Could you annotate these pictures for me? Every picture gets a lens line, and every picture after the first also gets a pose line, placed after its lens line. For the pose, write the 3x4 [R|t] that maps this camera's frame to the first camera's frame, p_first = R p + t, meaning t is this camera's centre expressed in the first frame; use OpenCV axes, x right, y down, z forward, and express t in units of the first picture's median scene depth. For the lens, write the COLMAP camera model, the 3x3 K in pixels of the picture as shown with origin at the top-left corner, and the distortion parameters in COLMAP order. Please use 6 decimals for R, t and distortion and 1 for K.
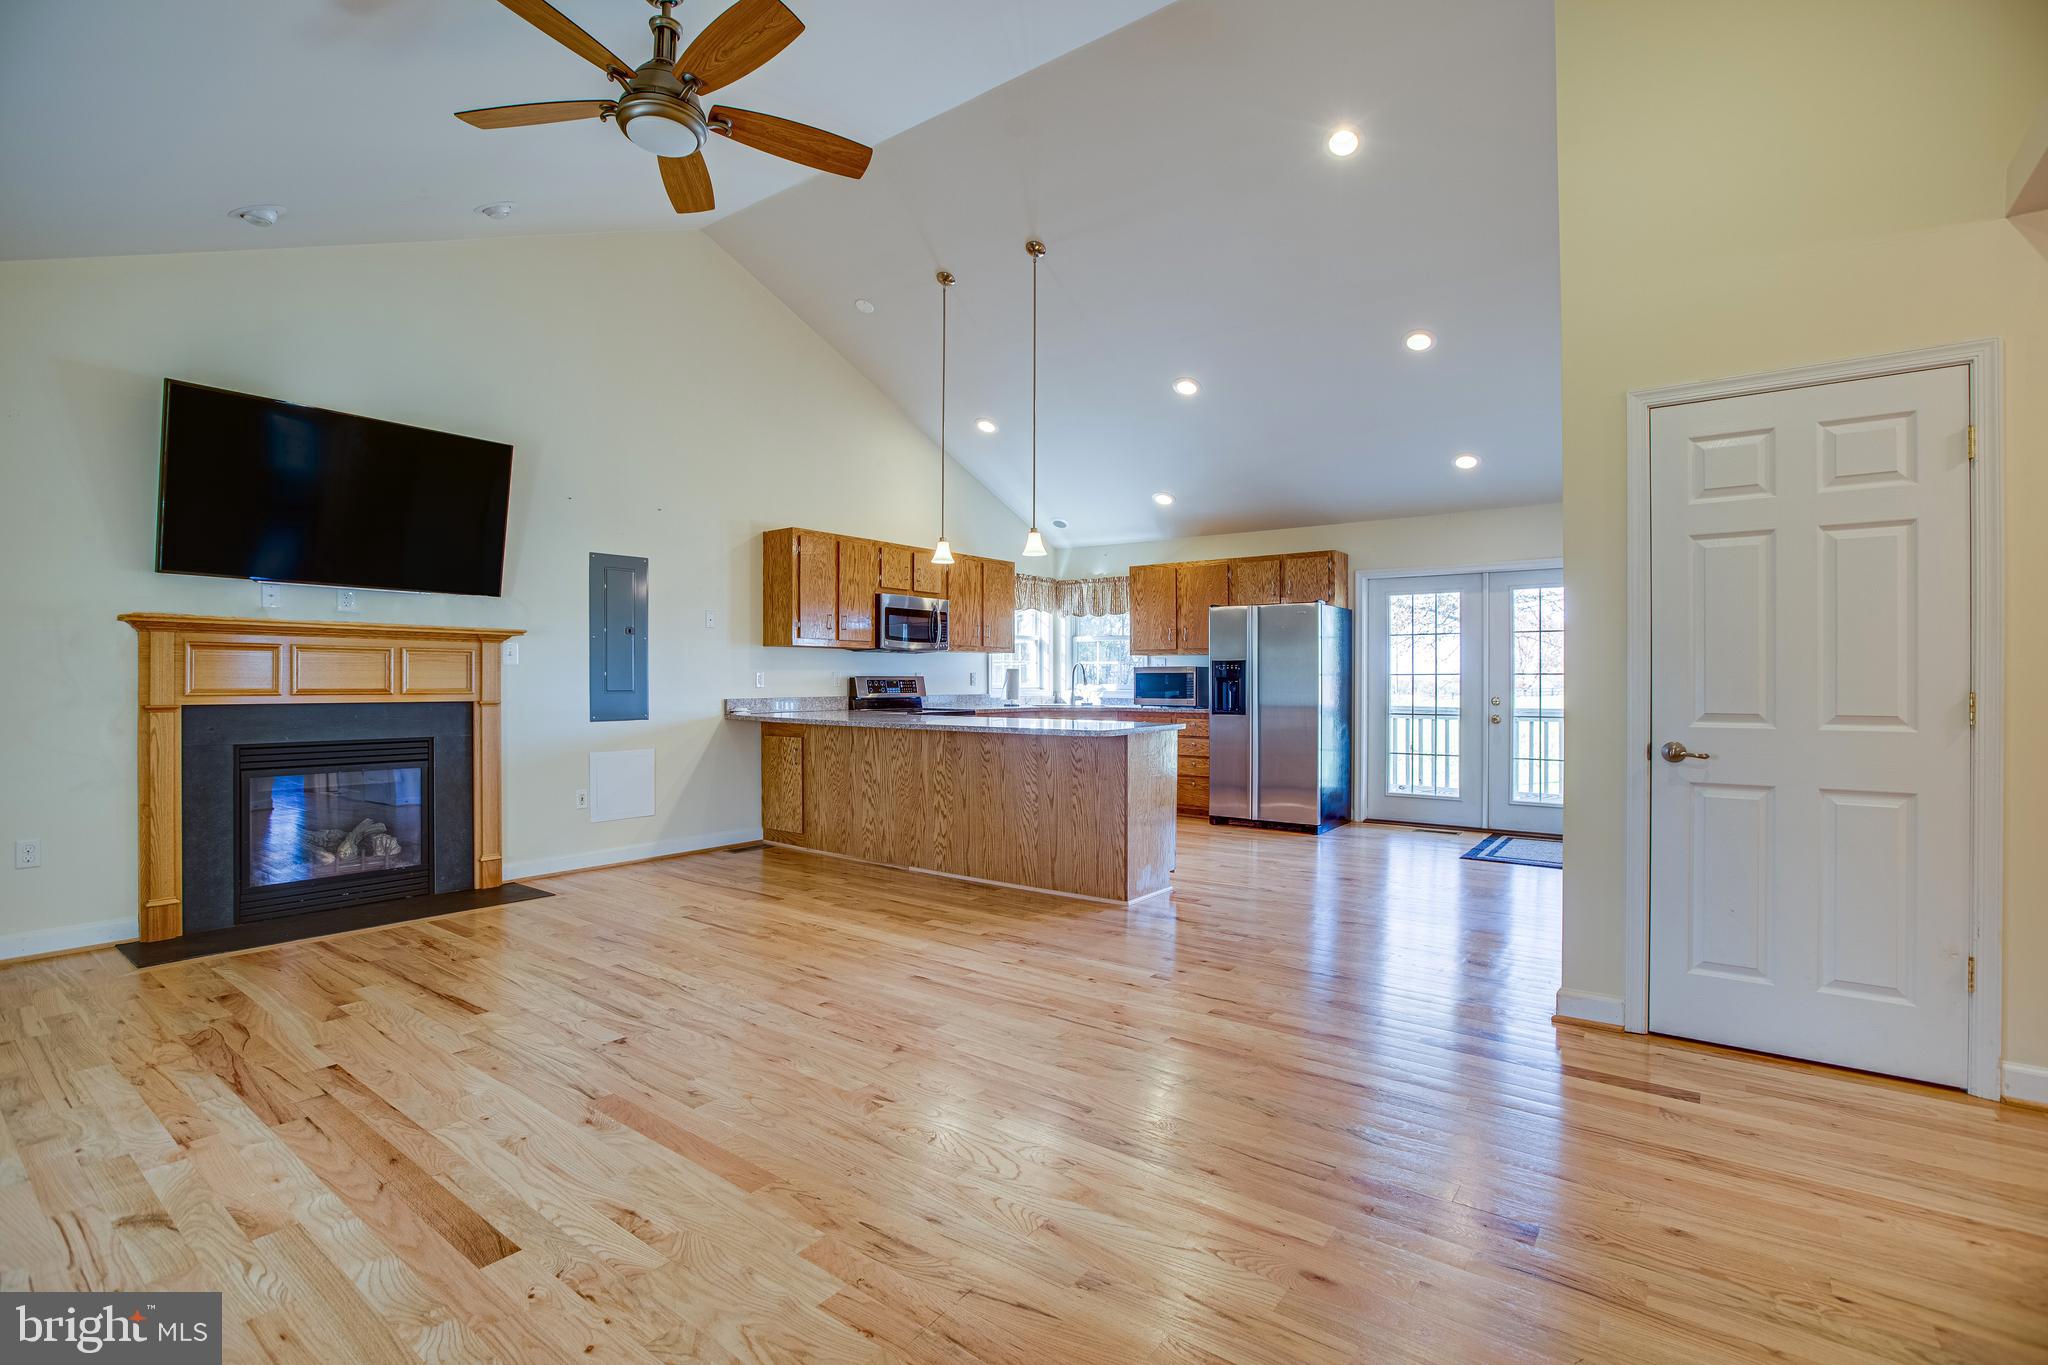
lens RADIAL K [[939.5, 0, 1029.8], [0, 939.5, 685.4], [0, 0, 1]] dist [-0.047658, 0.013936]
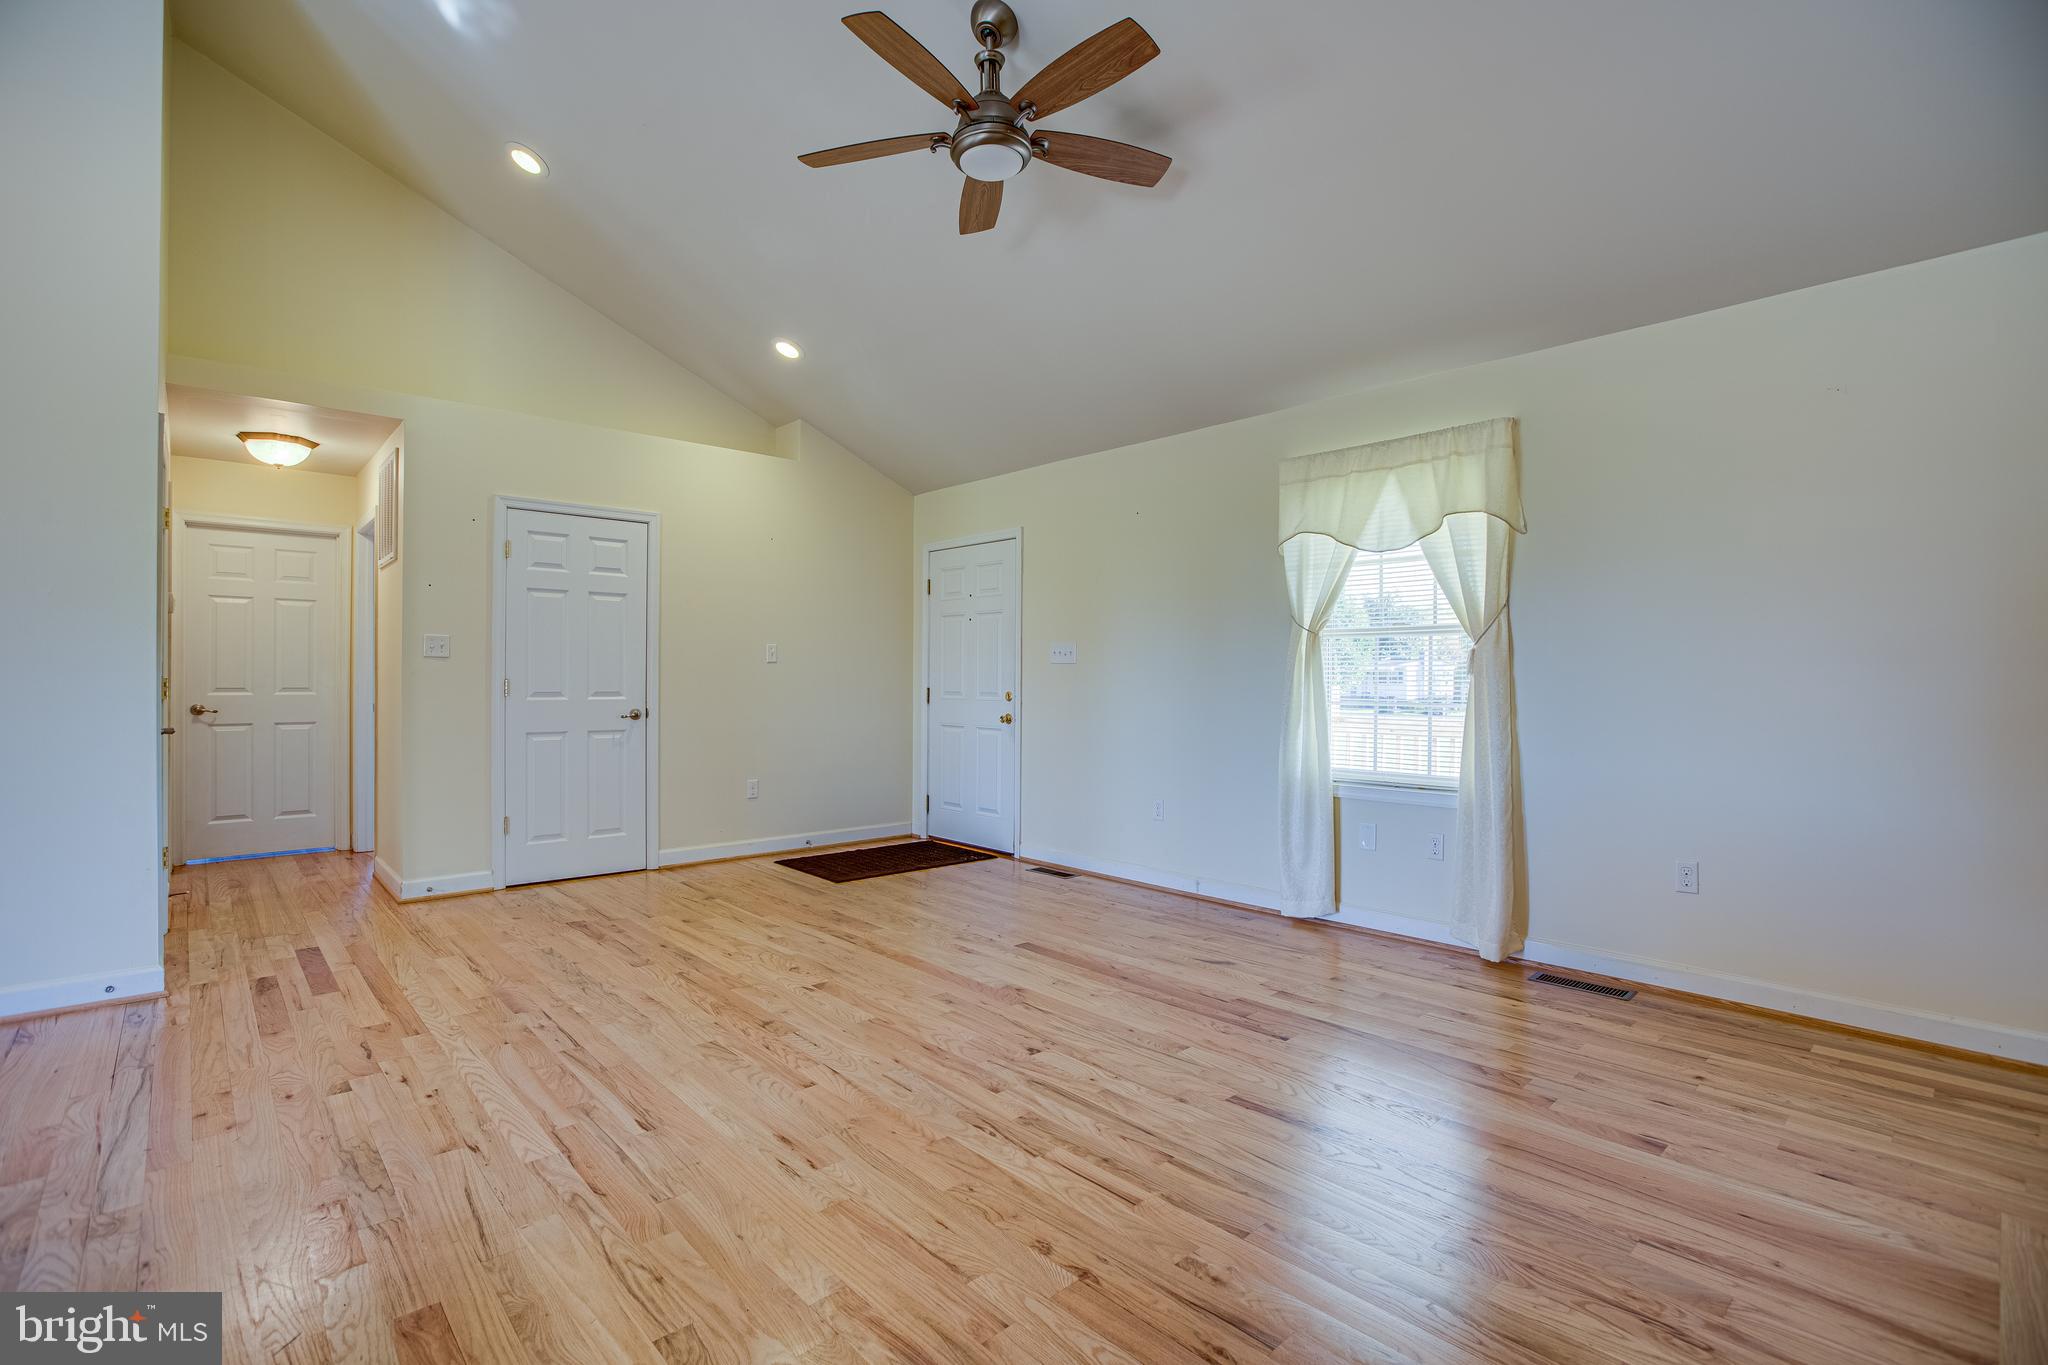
lens RADIAL K [[939.5, 0, 1022.9], [0, 939.5, 674.2], [0, 0, 1]] dist [-0.047658, 0.013936]
pose [[-0.982534, -0.004629, 0.186027, -0.238118], [-0.004859, 0.999988, -0.000778, -0.002110], [-0.186021, -0.001668, -0.982544, 0.762101]]
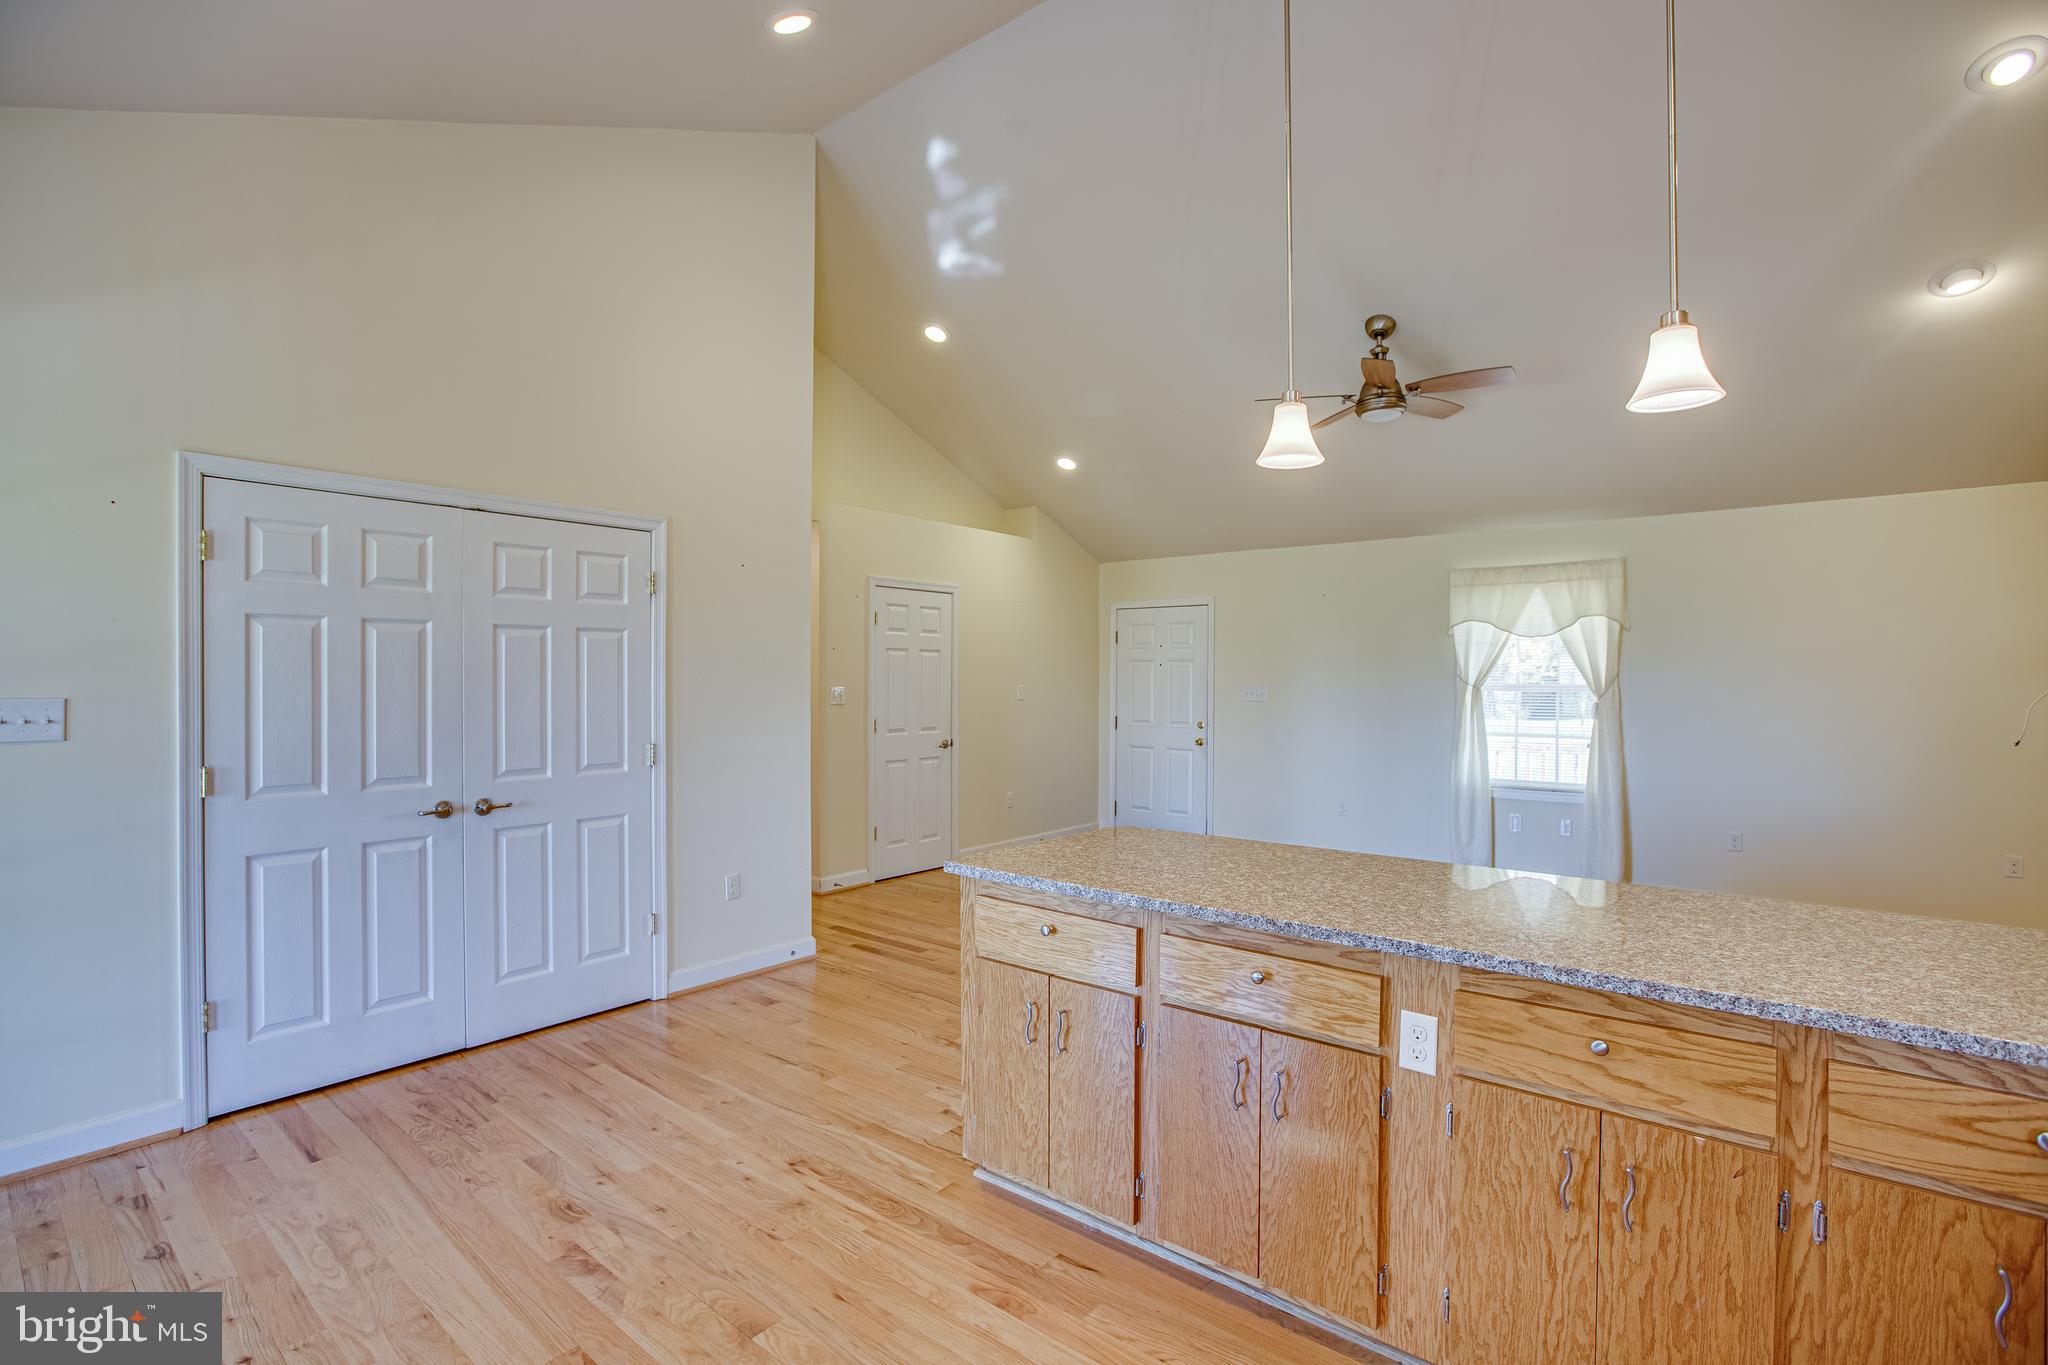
lens RADIAL K [[939.5, 0, 1030.9], [0, 939.5, 680.4], [0, 0, 1]] dist [-0.047658, 0.013936]
pose [[-0.999200, -0.004438, 0.039742, 0.069409], [-0.004177, 0.999969, 0.006657, -0.039682], [-0.039770, 0.006485, -0.999188, 1.034590]]
